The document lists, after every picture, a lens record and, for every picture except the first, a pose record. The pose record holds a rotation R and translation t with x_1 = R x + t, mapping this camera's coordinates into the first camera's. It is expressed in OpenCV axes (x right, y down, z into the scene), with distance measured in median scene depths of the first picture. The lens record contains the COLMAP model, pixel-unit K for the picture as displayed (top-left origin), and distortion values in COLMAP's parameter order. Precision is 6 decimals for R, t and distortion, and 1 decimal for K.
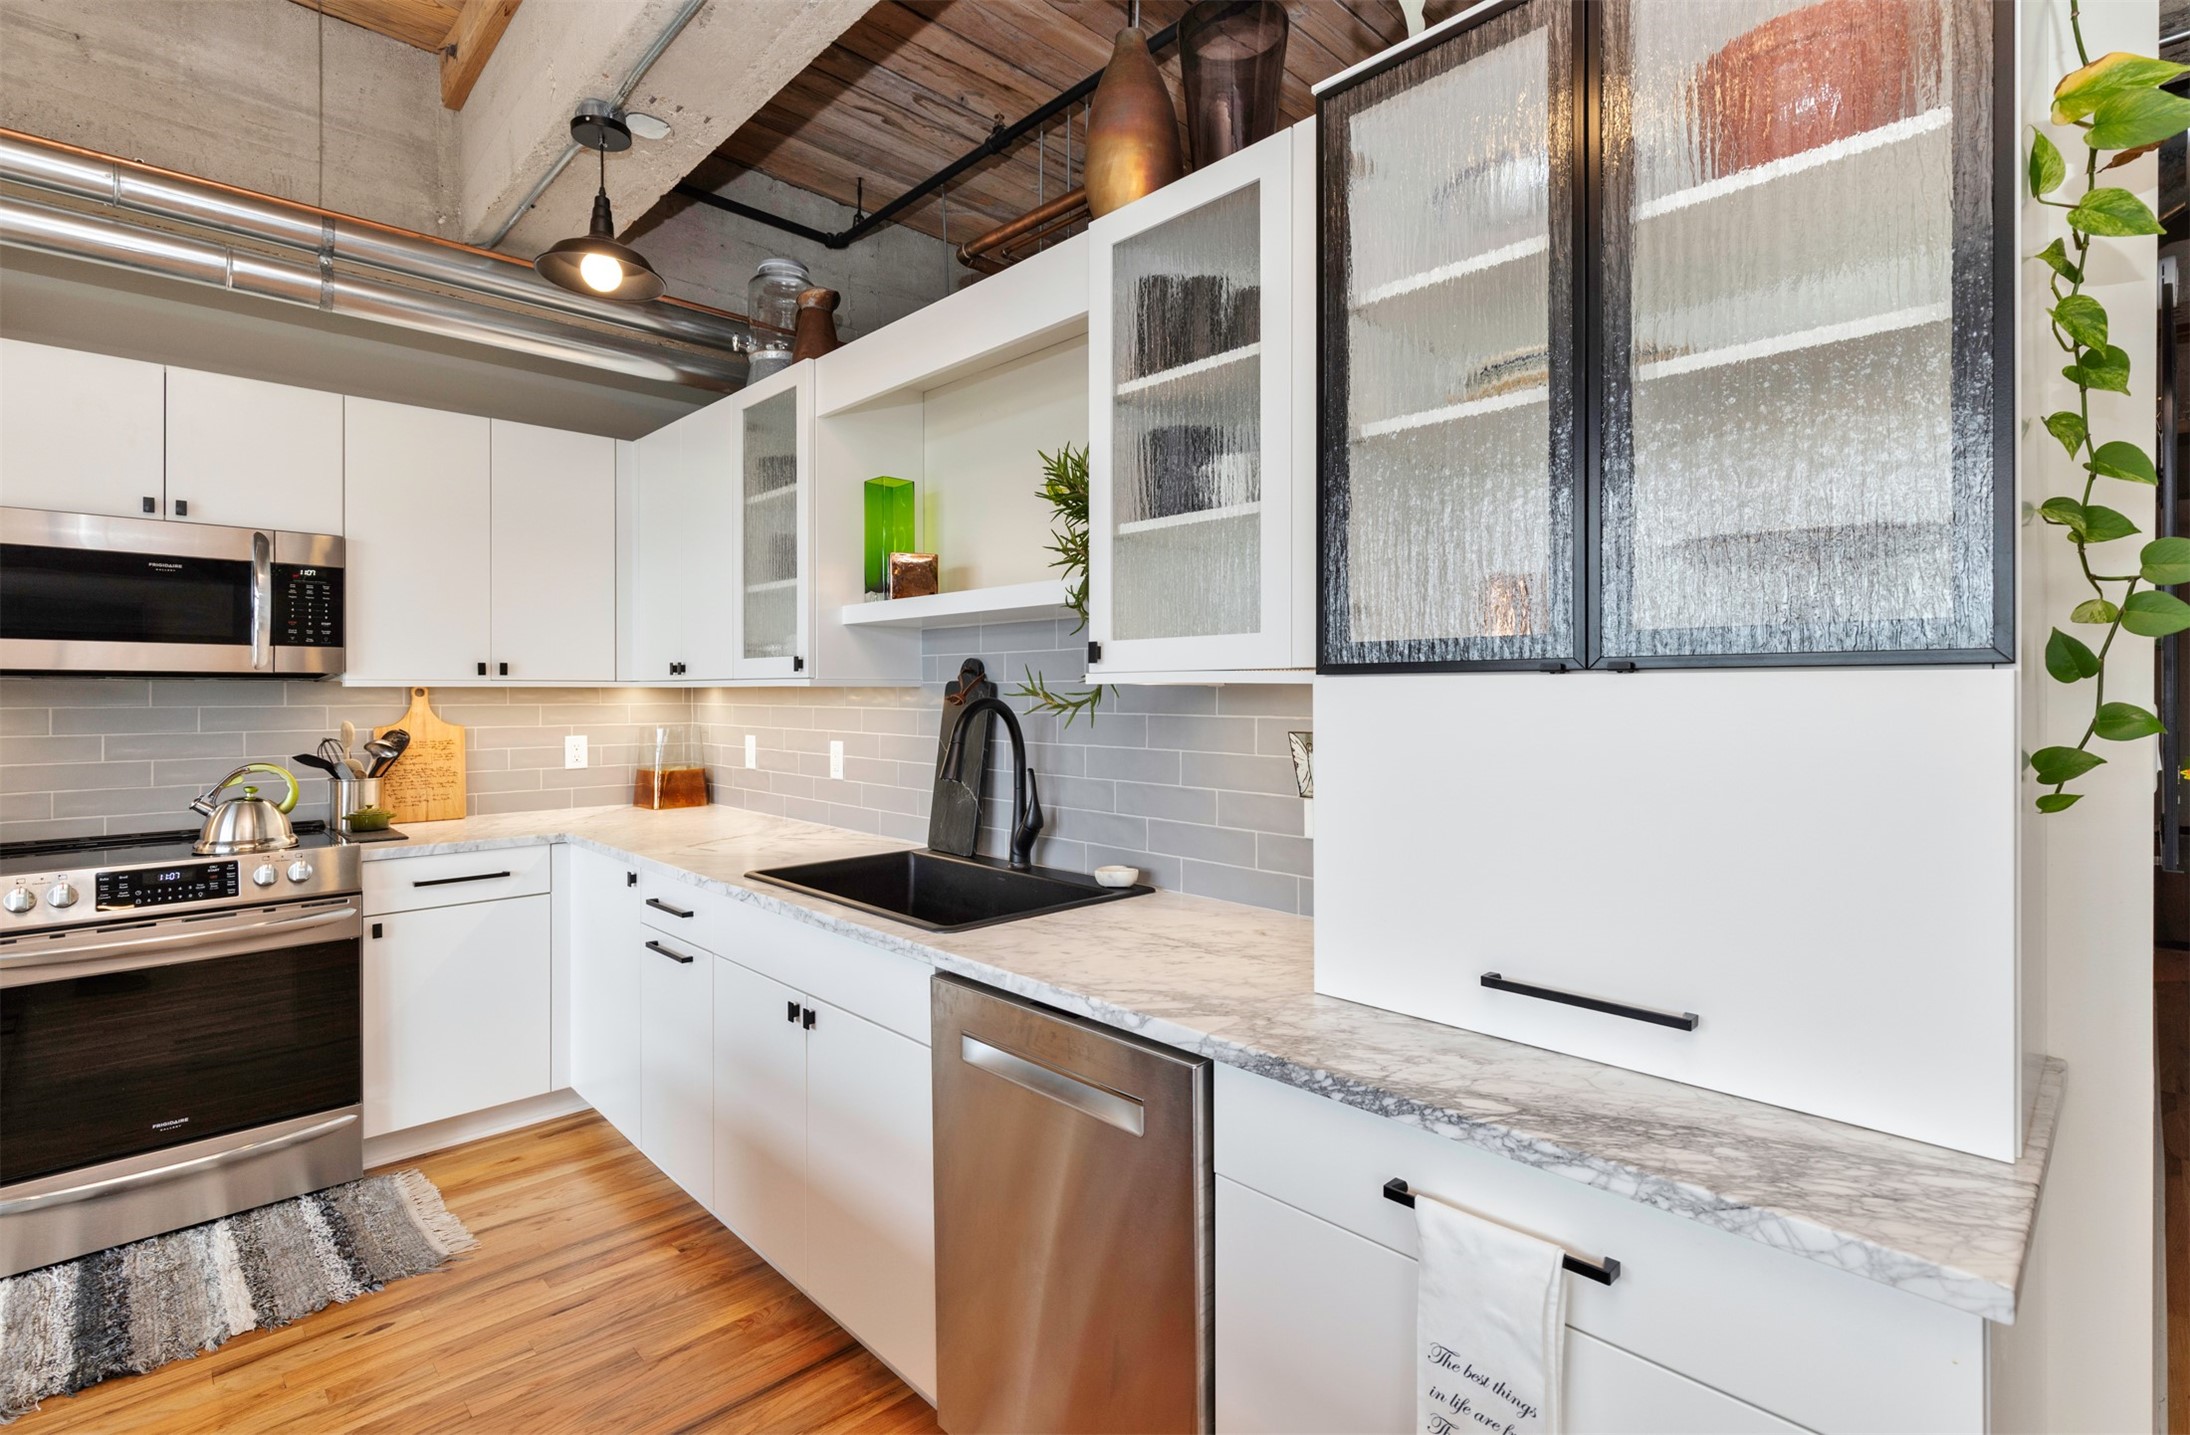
lens RADIAL K [[1019.0, 0, 1127.7], [0, 1019.0, 691.4], [0, 0, 1]] dist [0.000970, 0.000070]
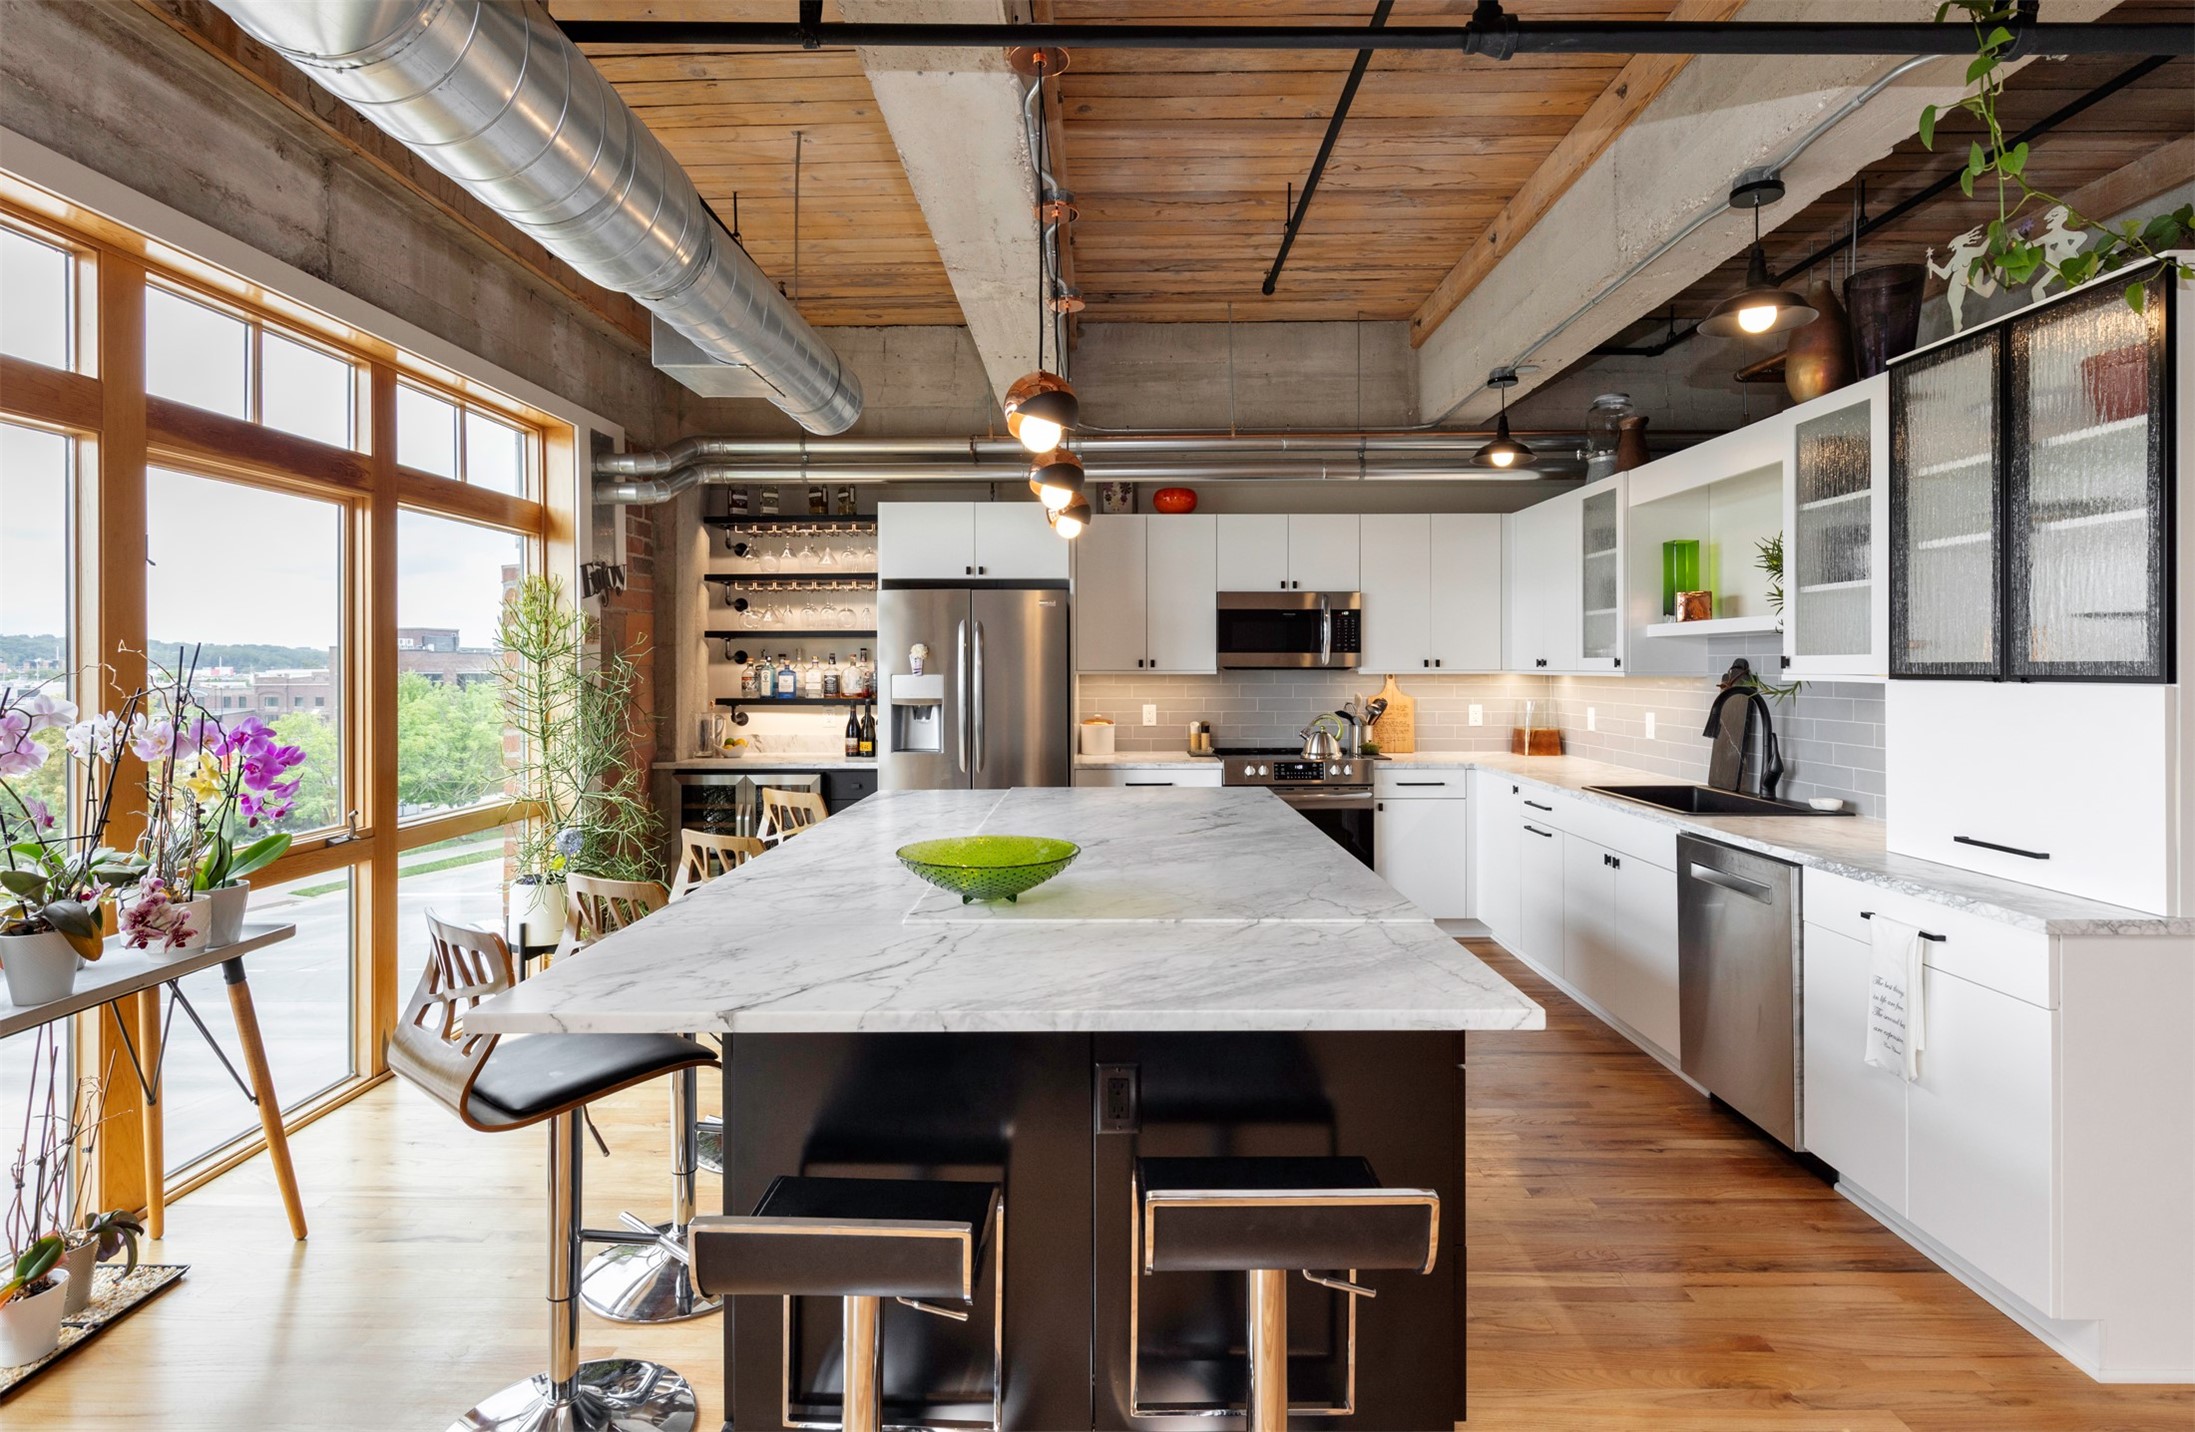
lens RADIAL K [[1100.3, 0, 1086.6], [0, 1100.3, 659.7], [0, 0, 1]] dist [0.004656, -0.002961]
pose [[0.694820, -0.003015, -0.719177, 0.340670], [-0.000262, 0.999990, -0.004445, -0.023605], [0.719183, 0.003277, 0.694813, -0.797608]]
